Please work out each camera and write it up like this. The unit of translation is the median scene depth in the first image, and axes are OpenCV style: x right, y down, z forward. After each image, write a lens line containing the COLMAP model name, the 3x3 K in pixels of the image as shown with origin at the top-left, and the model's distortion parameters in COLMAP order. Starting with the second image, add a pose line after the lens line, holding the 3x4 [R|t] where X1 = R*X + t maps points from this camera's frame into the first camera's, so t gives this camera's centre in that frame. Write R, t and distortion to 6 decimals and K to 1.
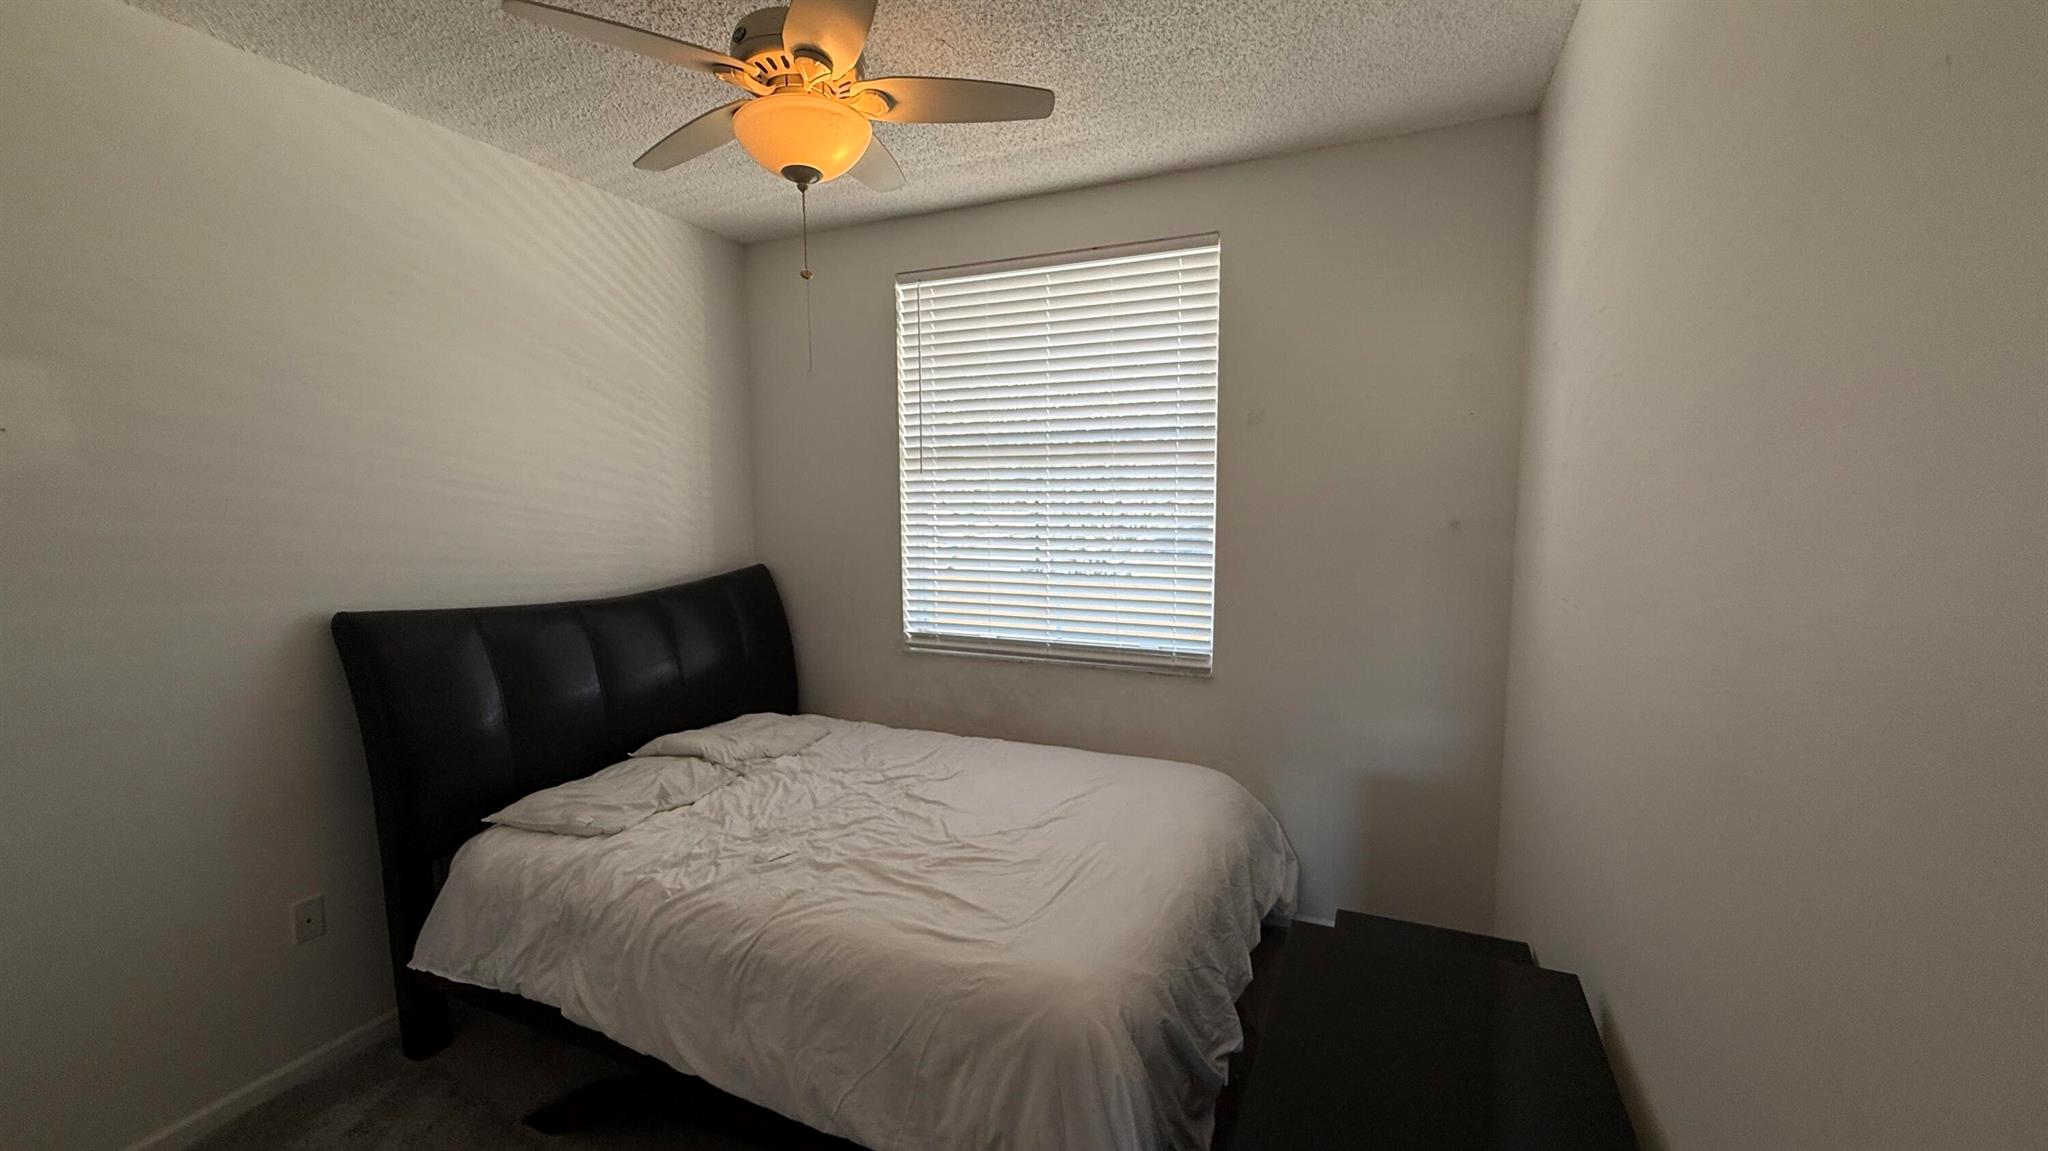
lens RADIAL K [[812.8, 0, 1024.8], [0, 812.8, 579.4], [0, 0, 1]] dist [0.000208, 0.000026]
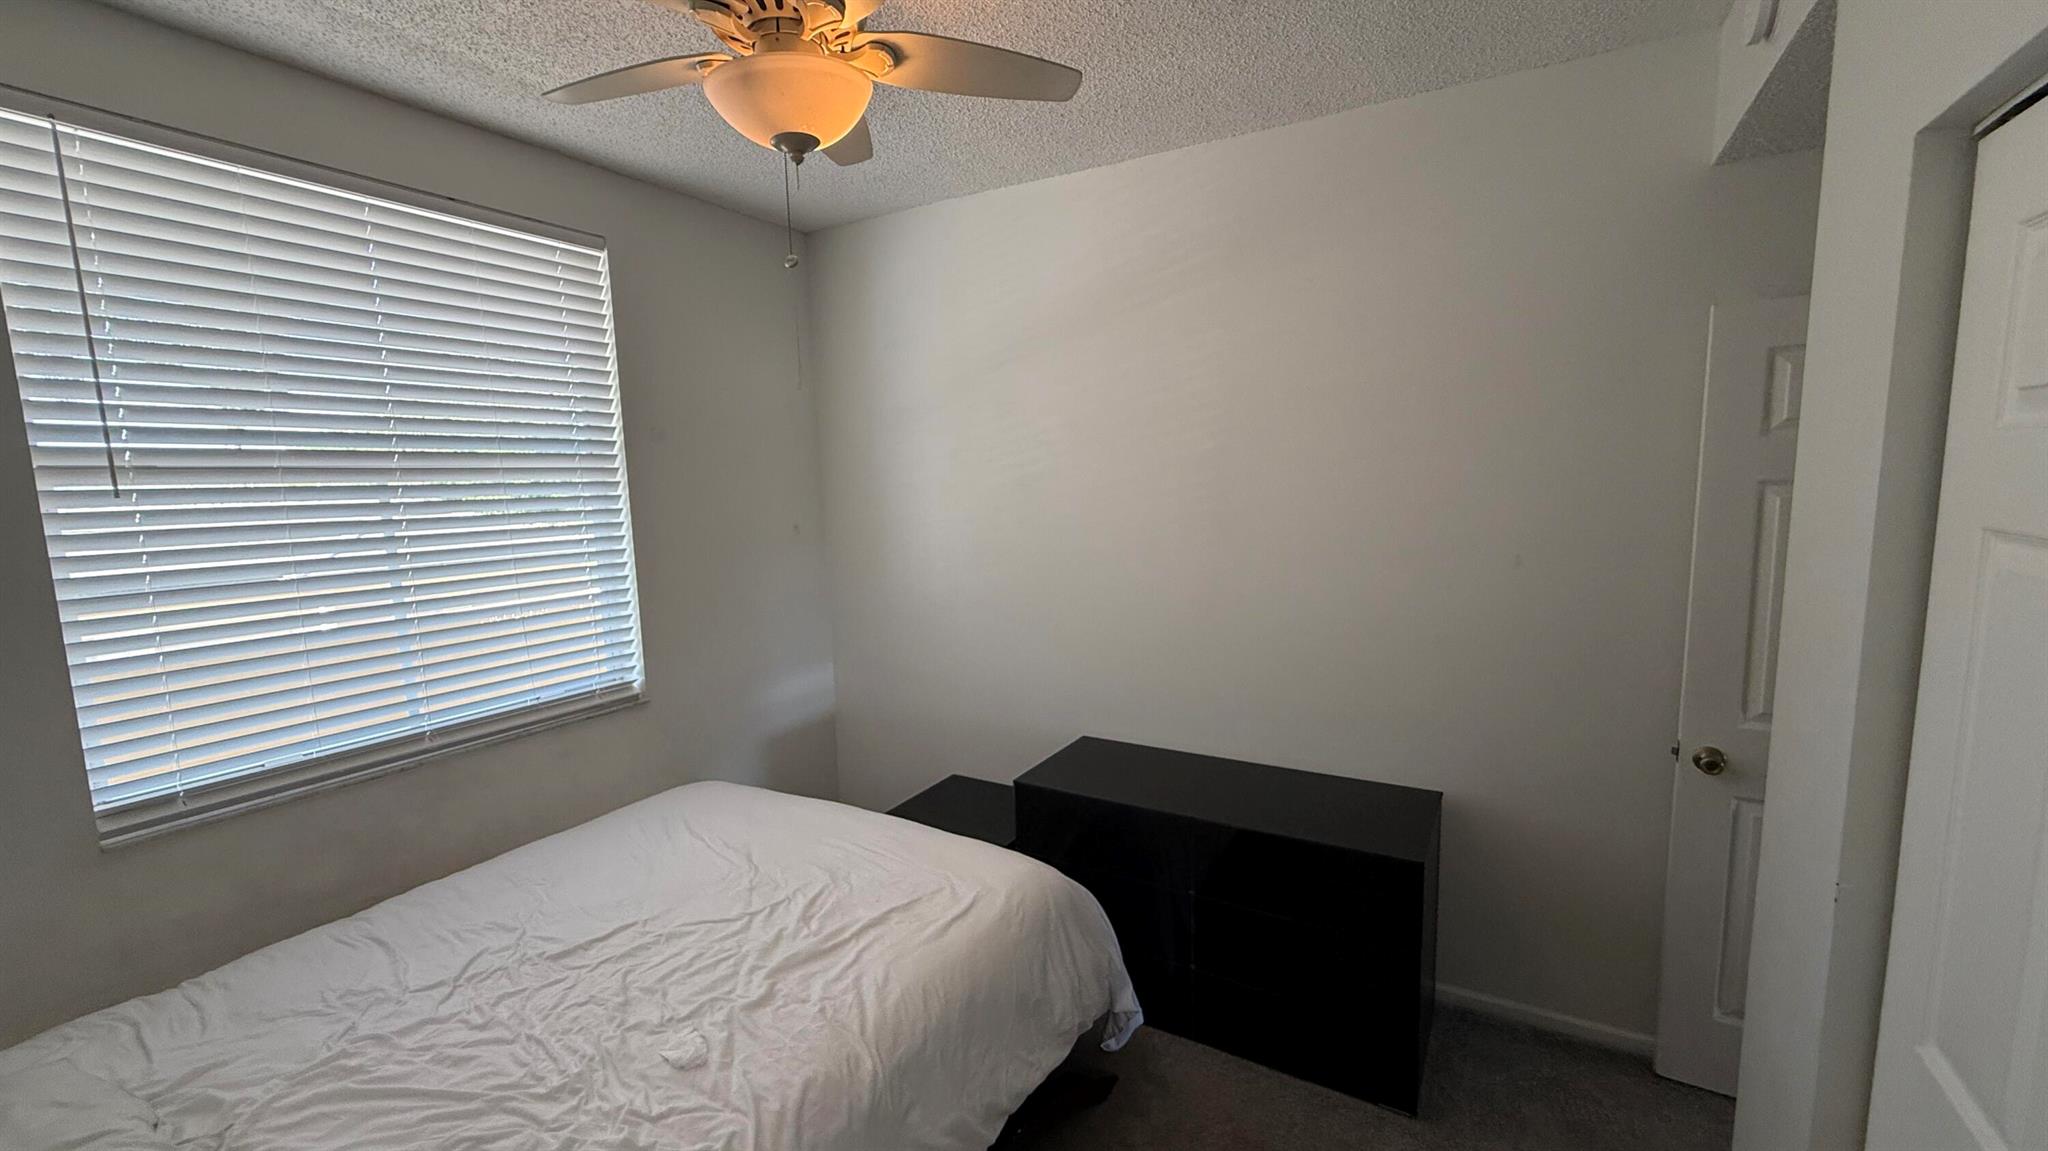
lens RADIAL K [[812.8, 0, 1021.4], [0, 812.8, 577.5], [0, 0, 1]] dist [0.000208, 0.000026]
pose [[0.120225, -0.117039, 0.985823, -0.886409], [0.128226, 0.986539, 0.101486, -0.089772], [-0.984431, 0.114207, 0.133614, 0.568392]]
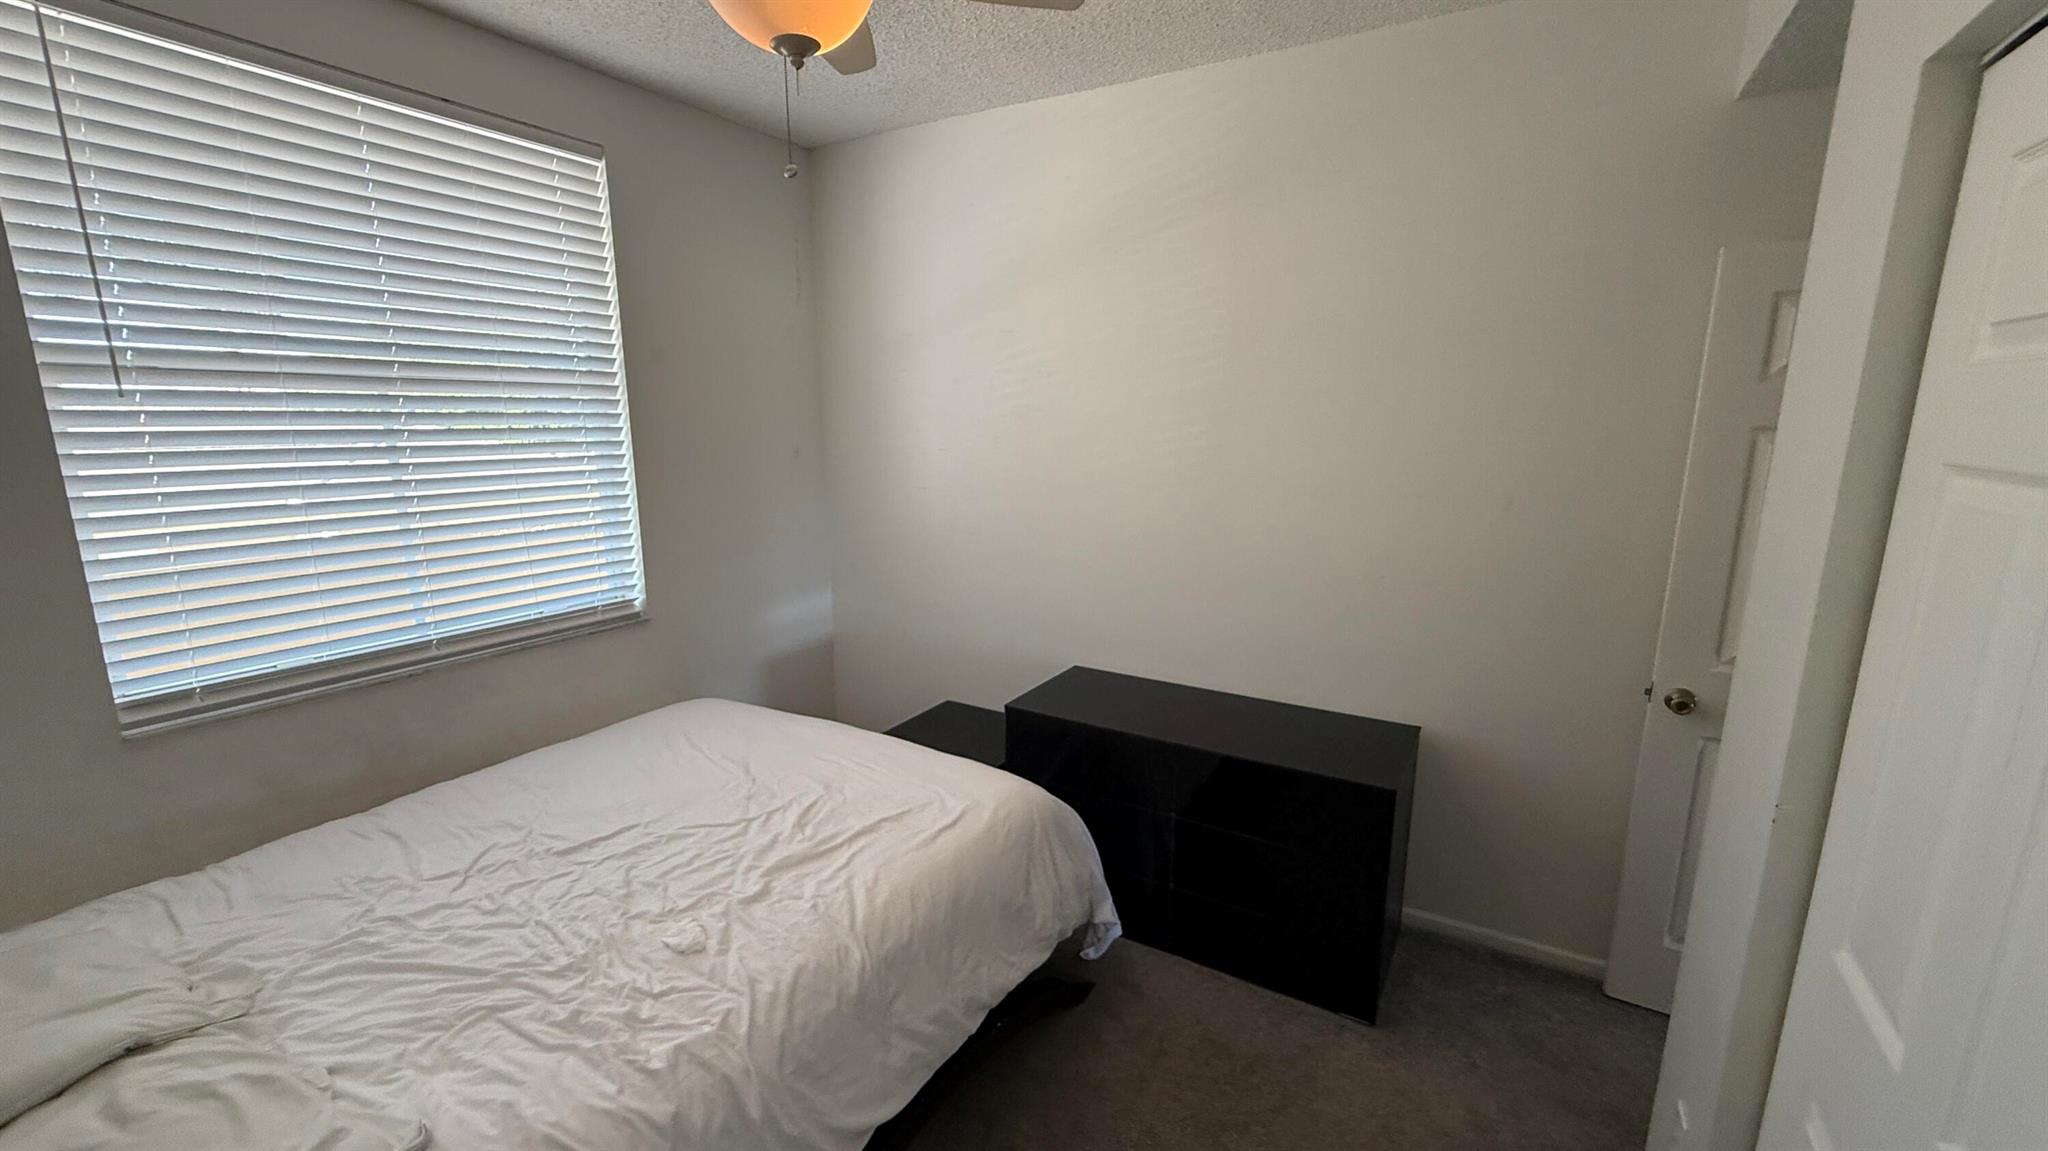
lens RADIAL K [[812.8, 0, 1021.2], [0, 812.8, 577.7], [0, 0, 1]] dist [0.000208, 0.000026]
pose [[0.126545, -0.185384, 0.974484, -0.901984], [0.100319, 0.979737, 0.173356, -0.074423], [-0.986875, 0.075822, 0.142578, 0.559806]]
